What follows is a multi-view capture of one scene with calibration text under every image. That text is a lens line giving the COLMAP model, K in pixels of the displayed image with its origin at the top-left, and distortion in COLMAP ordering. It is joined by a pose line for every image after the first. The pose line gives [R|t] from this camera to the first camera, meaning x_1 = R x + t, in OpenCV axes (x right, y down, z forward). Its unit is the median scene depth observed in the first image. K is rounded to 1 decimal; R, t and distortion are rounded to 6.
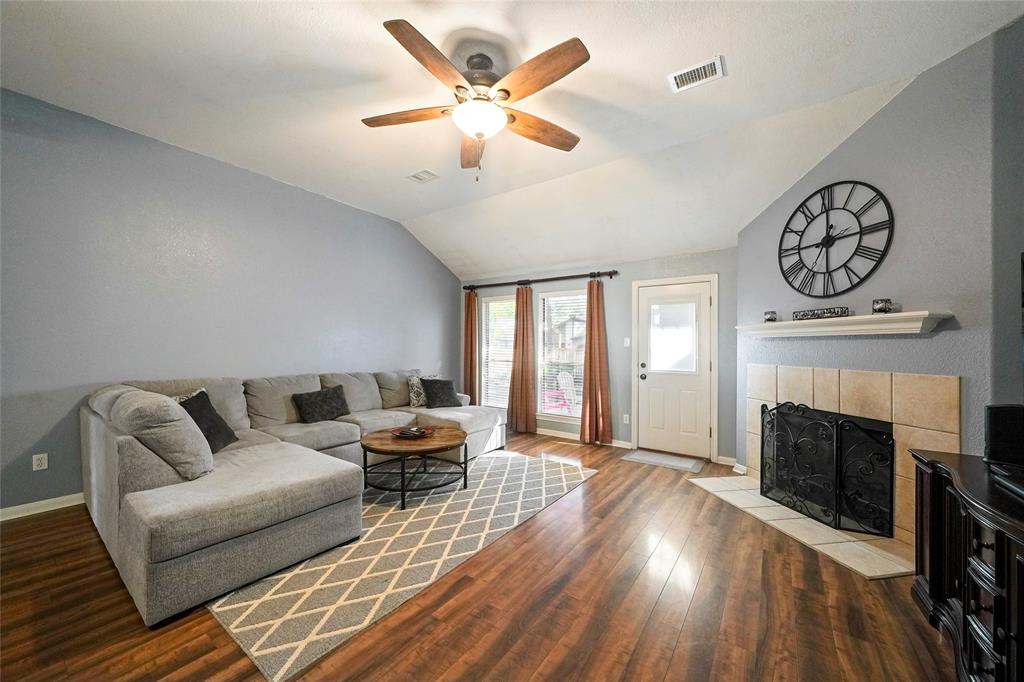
lens RADIAL K [[371.2, 0, 517.3], [0, 371.2, 349.6], [0, 0, 1]] dist [-0.005313, 0.000913]
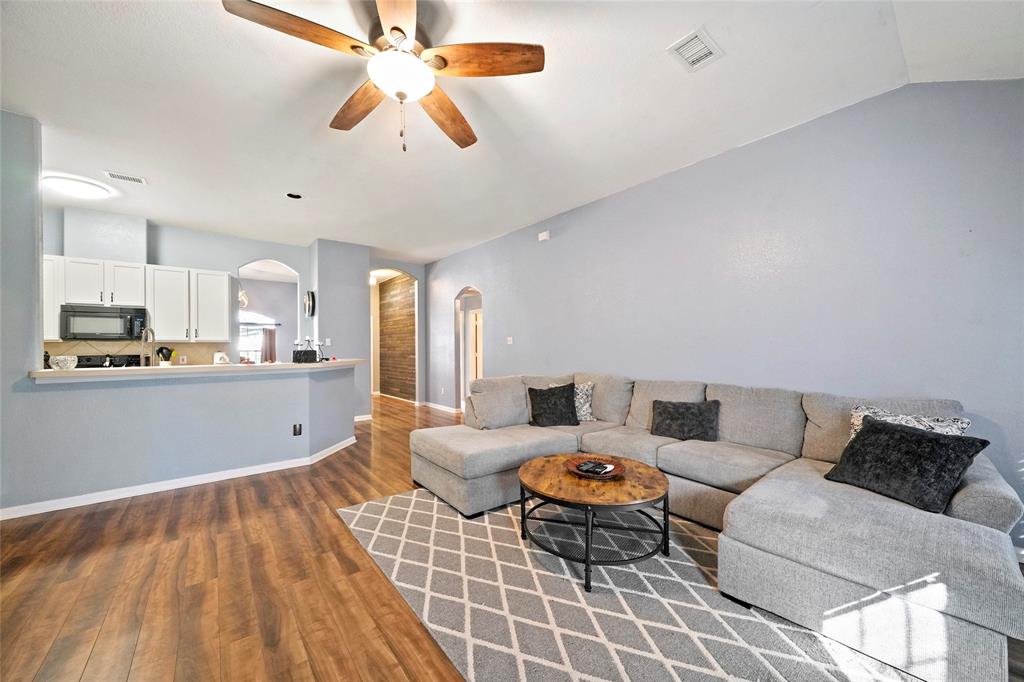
lens RADIAL K [[371.2, 0, 498.1], [0, 371.2, 342.5], [0, 0, 1]] dist [-0.005313, 0.000913]
pose [[-0.304006, -0.028788, -0.952235, 0.498469], [0.000059, 0.999543, -0.030238, 0.006125], [0.952670, -0.009249, -0.303866, 1.131312]]
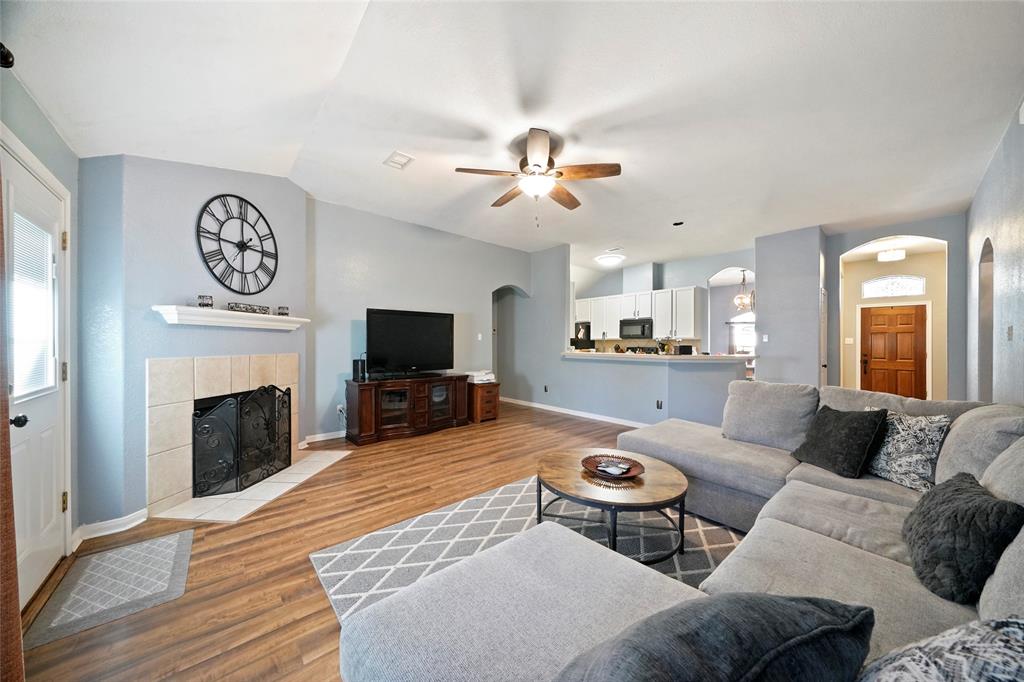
lens RADIAL K [[342.6, 0, 515.9], [0, 342.6, 347.3], [0, 0, 1]] dist [-0.012657, 0.000242]
pose [[-0.971418, -0.024534, 0.236106, -0.249047], [-0.020908, 0.999622, 0.017846, -0.010946], [-0.236454, 0.012399, -0.971564, 1.786824]]
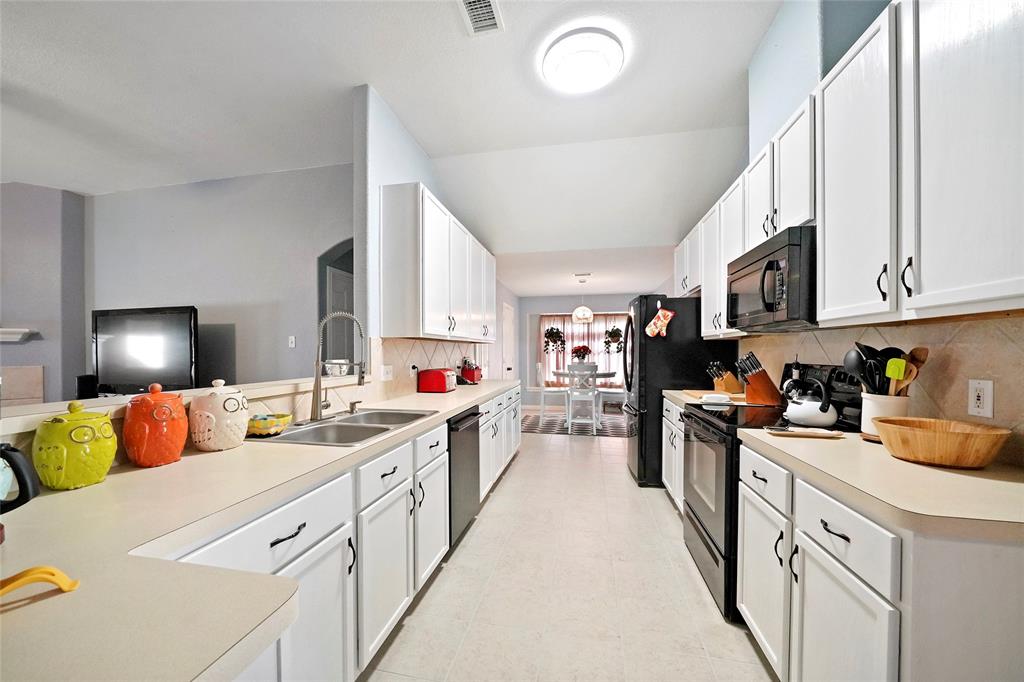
lens RADIAL K [[371.2, 0, 482.7], [0, 371.2, 360.8], [0, 0, 1]] dist [-0.005313, 0.000913]
pose [[-0.369334, -0.041746, 0.928359, -0.966464], [0.001176, 0.998969, 0.045389, -0.023399], [-0.929296, 0.017855, -0.368904, -0.261502]]
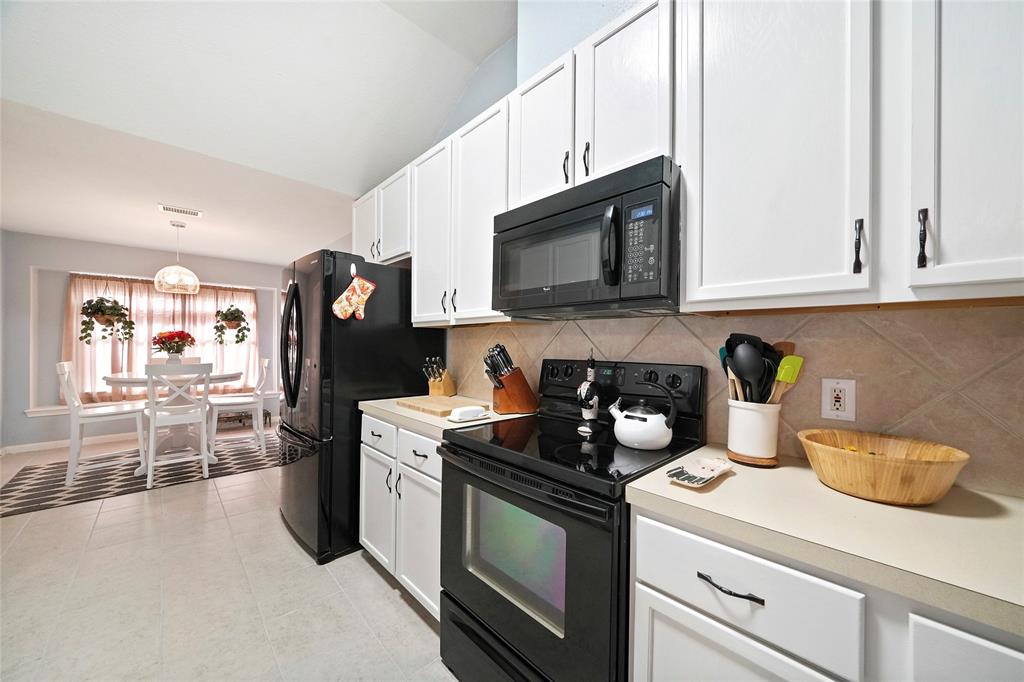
lens RADIAL K [[371.2, 0, 522.0], [0, 371.2, 343.4], [0, 0, 1]] dist [-0.005313, 0.000913]
pose [[-0.988236, -0.027102, 0.150514, -0.530690], [-0.025785, 0.999610, 0.010699, -0.013907], [-0.150745, 0.006692, -0.988550, -0.519277]]
